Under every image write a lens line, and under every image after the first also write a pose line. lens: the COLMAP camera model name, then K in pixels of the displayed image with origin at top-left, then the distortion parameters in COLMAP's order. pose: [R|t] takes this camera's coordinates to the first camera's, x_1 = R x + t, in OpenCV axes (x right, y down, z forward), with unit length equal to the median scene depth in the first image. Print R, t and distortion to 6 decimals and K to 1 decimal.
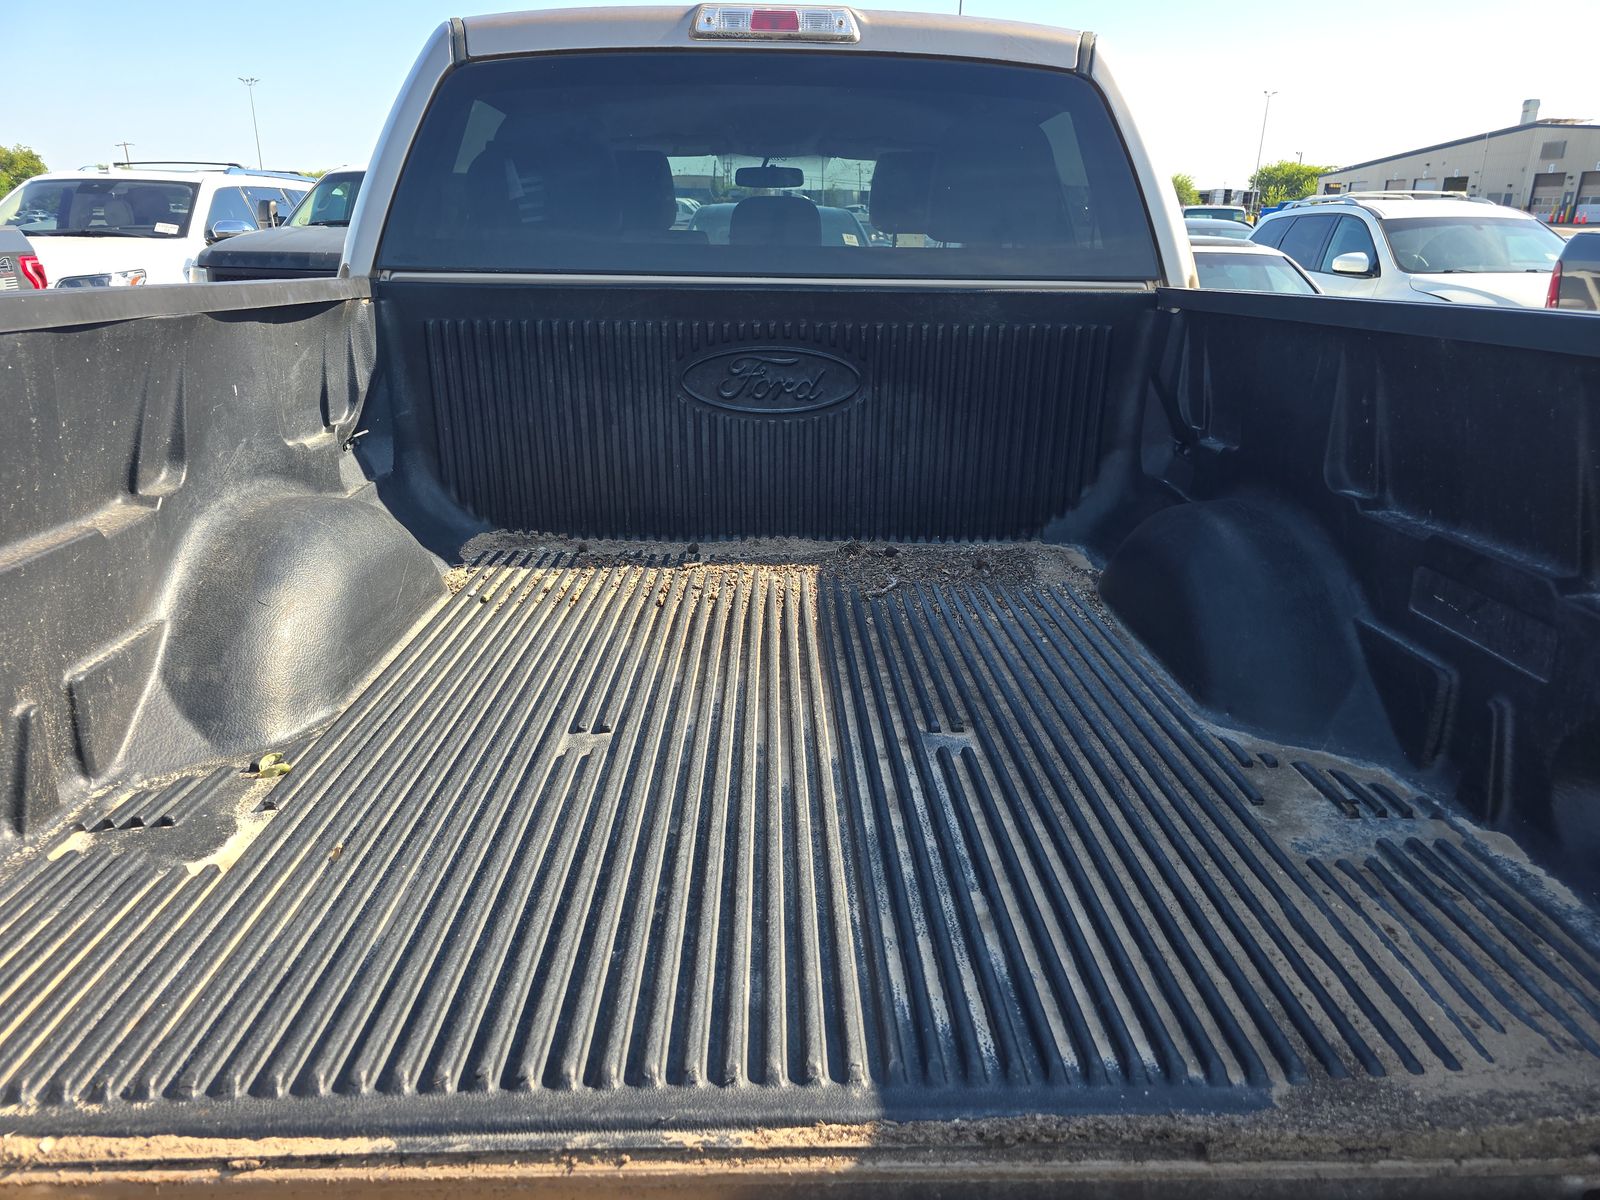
lens RADIAL K [[1105.2, 0, 805.1], [0, 1105.2, 601.4], [0, 0, 1]] dist [0.022045, -0.020927]
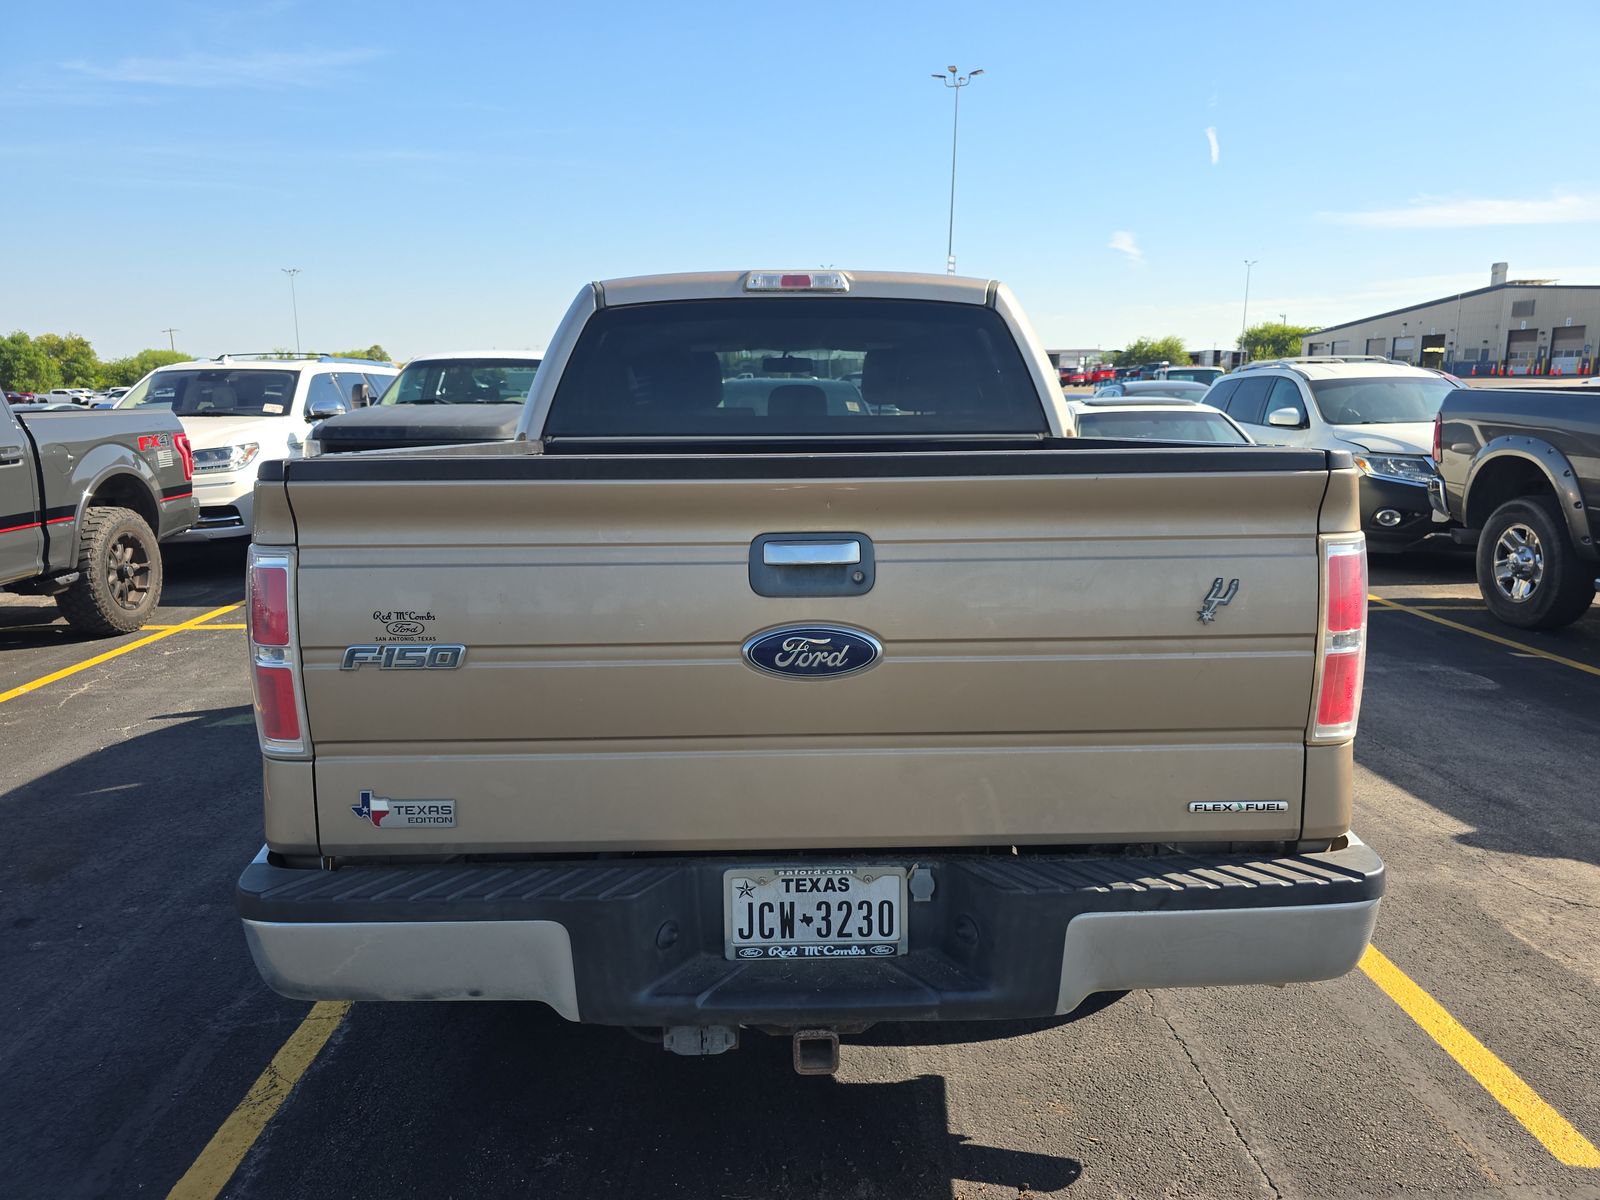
lens RADIAL K [[1105.2, 0, 807.6], [0, 1105.2, 605.7], [0, 0, 1]] dist [0.022045, -0.020927]
pose [[0.999799, -0.018227, -0.008341, -0.005279], [0.016931, 0.990652, -0.135357, 0.156230], [0.010730, 0.135189, 0.990762, -0.510002]]
